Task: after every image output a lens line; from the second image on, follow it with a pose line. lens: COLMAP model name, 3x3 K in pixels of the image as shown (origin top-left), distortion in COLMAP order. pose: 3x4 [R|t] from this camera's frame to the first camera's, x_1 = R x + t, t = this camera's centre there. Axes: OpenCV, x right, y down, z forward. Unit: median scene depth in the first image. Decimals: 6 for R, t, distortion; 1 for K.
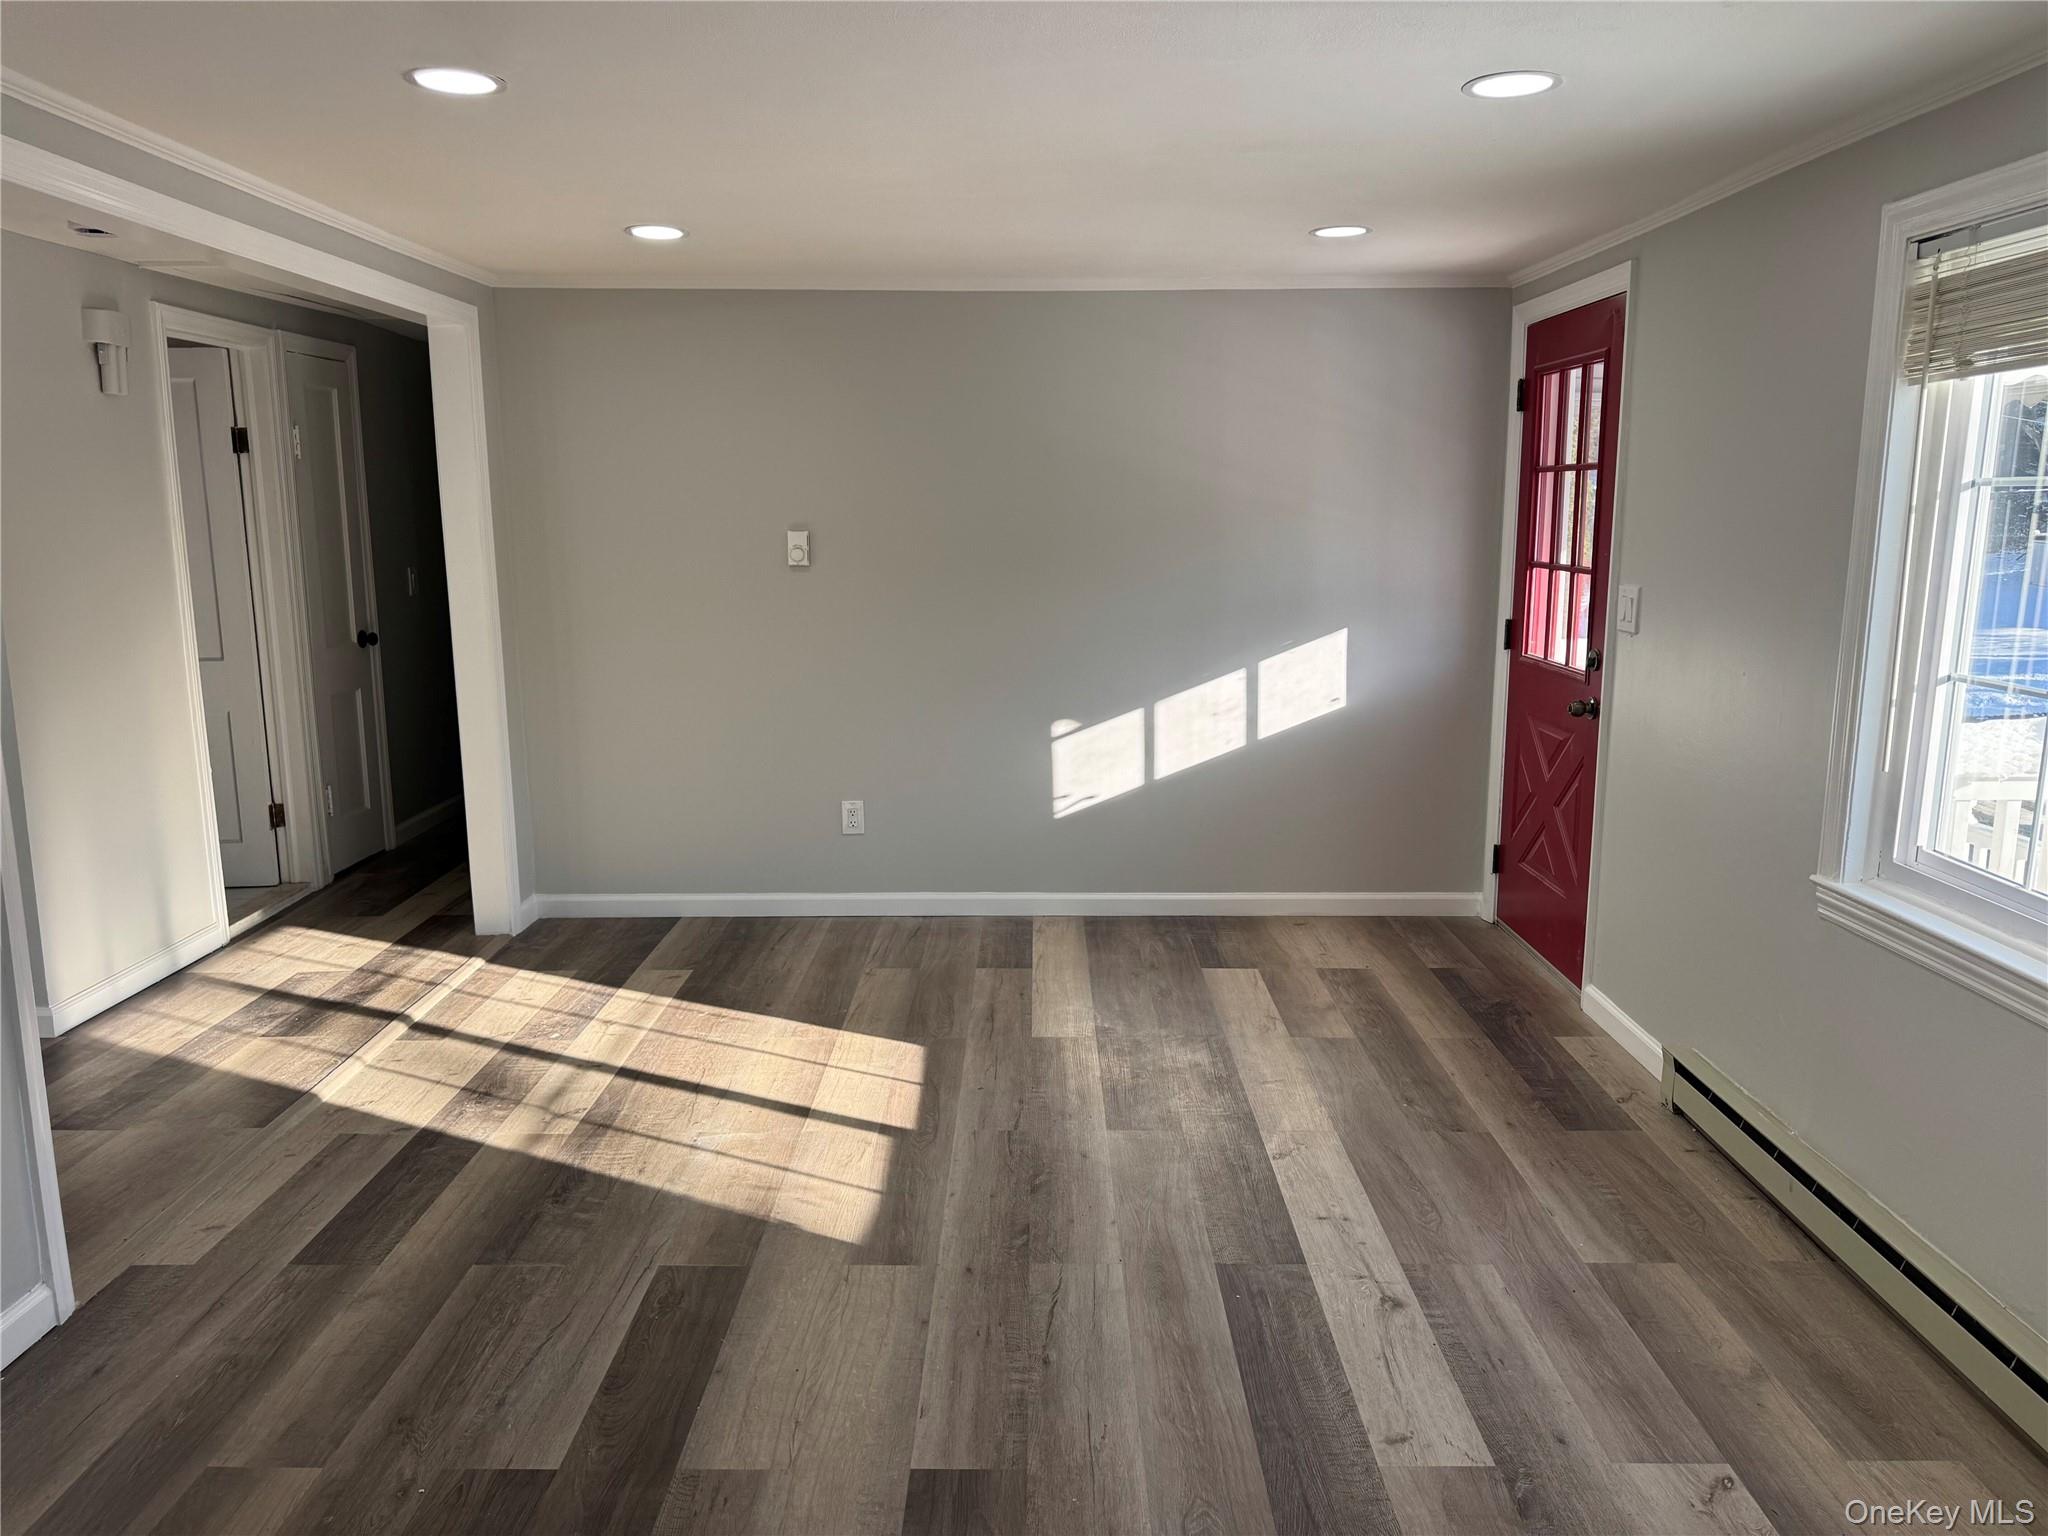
lens RADIAL K [[1417.1, 0, 1029.1], [0, 1417.1, 780.3], [0, 0, 1]] dist [0.056605, -0.063134]
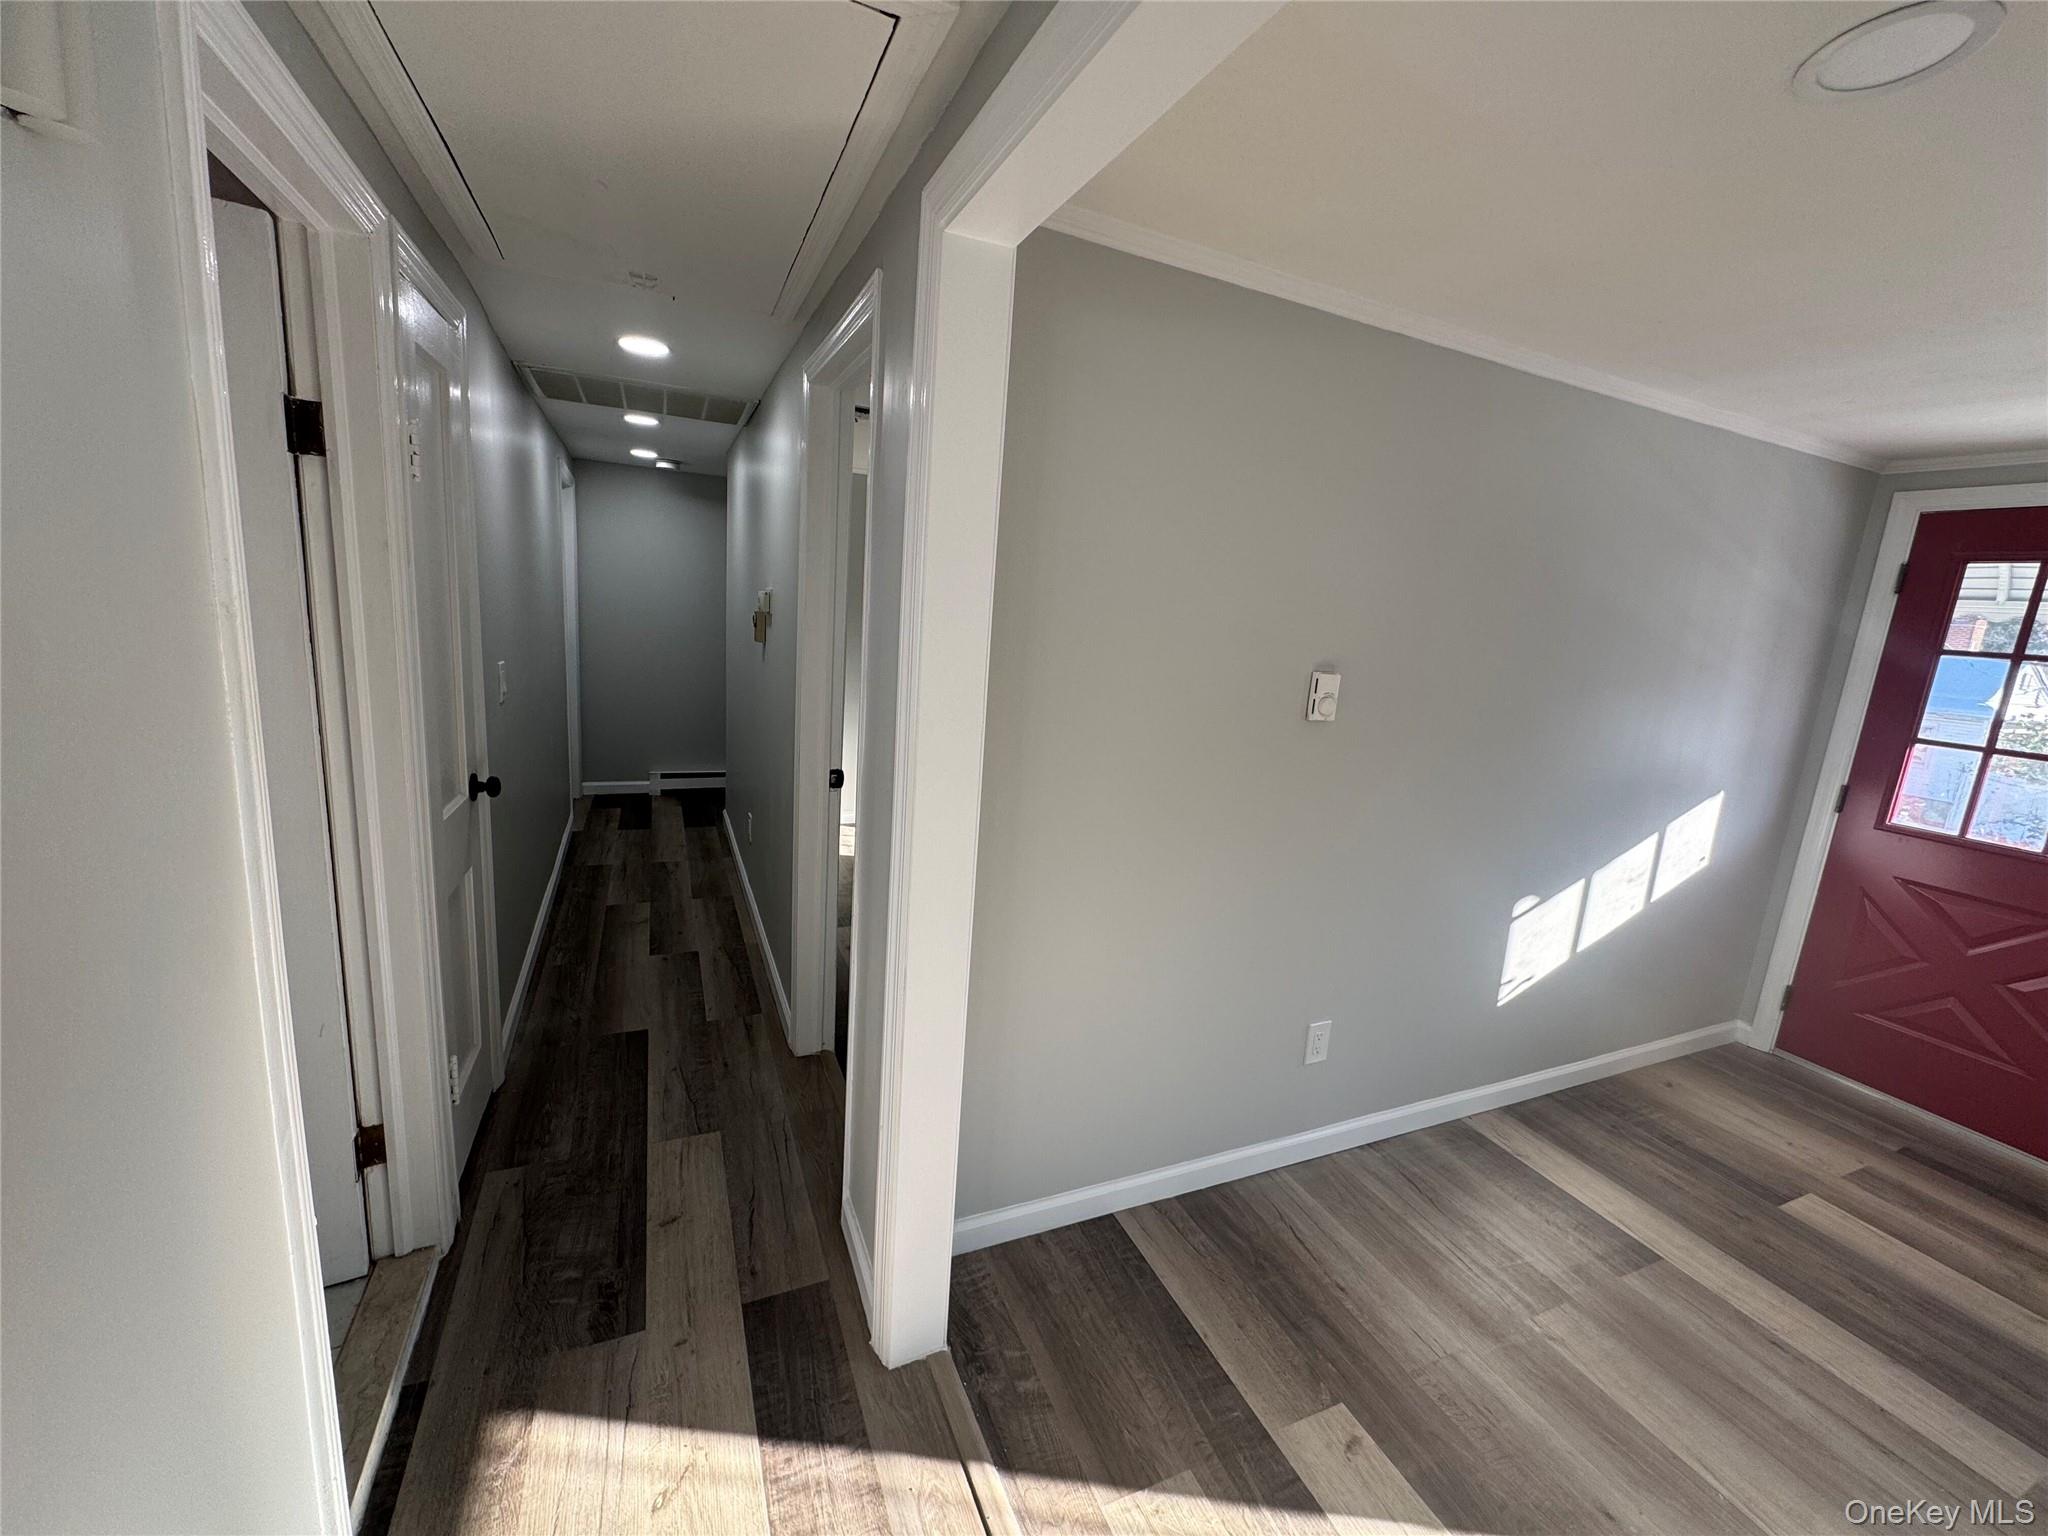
lens RADIAL K [[818.8, 0, 1016.4], [0, 818.8, 752.7], [0, 0, 1]] dist [0.002146, -0.000350]
pose [[0.910586, -0.003623, 0.413303, -0.464398], [-0.006618, 0.999706, 0.023342, -0.140990], [-0.413266, -0.023990, 0.910294, 0.674732]]
